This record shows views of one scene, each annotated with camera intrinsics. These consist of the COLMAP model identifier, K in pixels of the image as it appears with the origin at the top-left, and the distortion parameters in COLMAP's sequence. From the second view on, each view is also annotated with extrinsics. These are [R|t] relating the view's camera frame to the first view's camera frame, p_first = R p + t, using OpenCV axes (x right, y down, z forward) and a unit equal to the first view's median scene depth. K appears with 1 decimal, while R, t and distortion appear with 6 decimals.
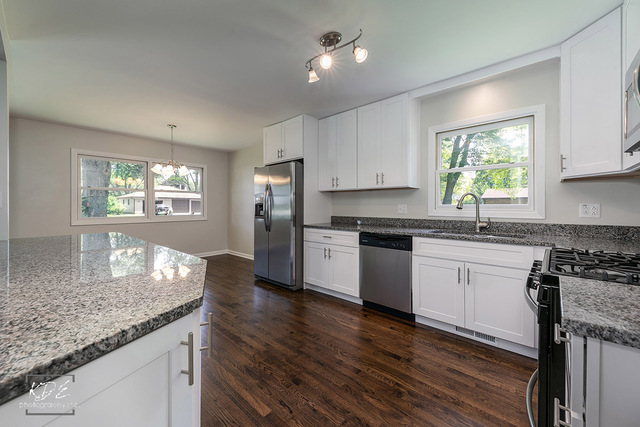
lens RADIAL K [[251.4, 0, 324.3], [0, 251.4, 205.1], [0, 0, 1]] dist [0.001816, -0.001694]
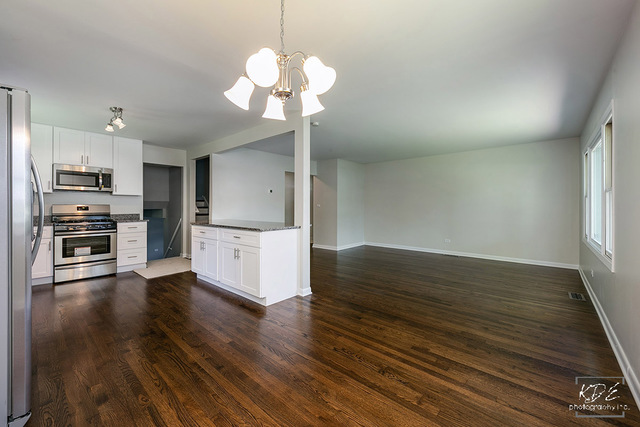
lens RADIAL K [[251.4, 0, 316.4], [0, 251.4, 206.6], [0, 0, 1]] dist [0.001816, -0.001694]
pose [[-0.999996, -0.002624, 0.001171, -0.955013], [-0.002633, 0.999962, -0.008258, 0.011248], [-0.001150, -0.008261, -0.999965, 1.929649]]
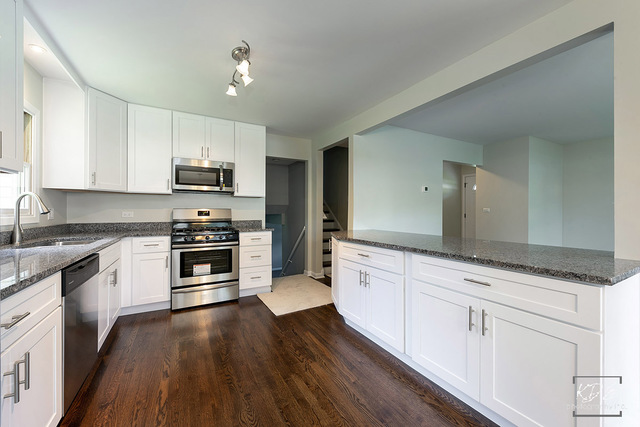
lens RADIAL K [[251.4, 0, 324.5], [0, 251.4, 212.1], [0, 0, 1]] dist [0.001816, -0.001694]
pose [[-0.946823, -0.003992, 0.321731, -0.466737], [-0.005505, 0.999978, -0.003794, 0.008437], [-0.321708, -0.005363, -0.946824, 1.349134]]
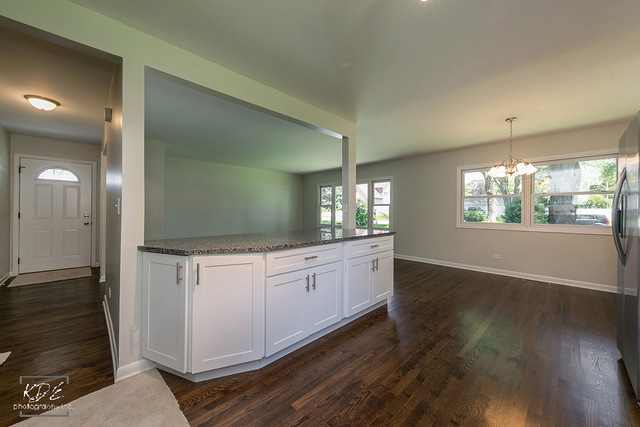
lens RADIAL K [[236.8, 0, 311.5], [0, 236.8, 210.7], [0, 0, 1]] dist [-0.001386, -0.000097]
pose [[-0.095949, -0.002213, -0.995384, 0.395926], [-0.000834, 0.999997, -0.002143, 0.002026], [0.995386, 0.000625, -0.095950, 0.607278]]
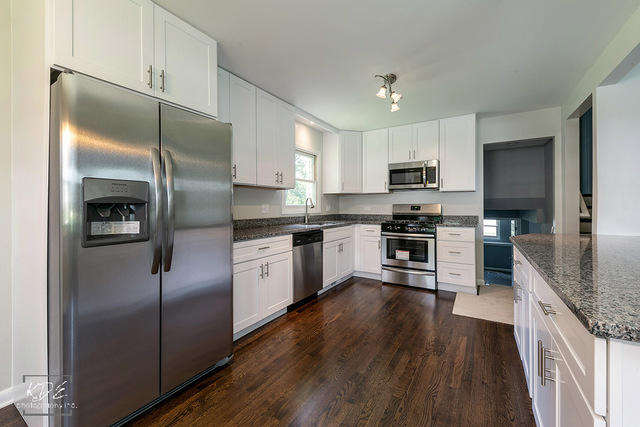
lens RADIAL K [[264.5, 0, 314.5], [0, 264.5, 203.6], [0, 0, 1]] dist [-0.001920, -0.000269]
pose [[-0.154673, 0.008326, 0.987931, -0.908125], [-0.004780, 0.999946, -0.009176, 0.004296], [-0.987954, -0.006142, -0.154625, 1.144987]]
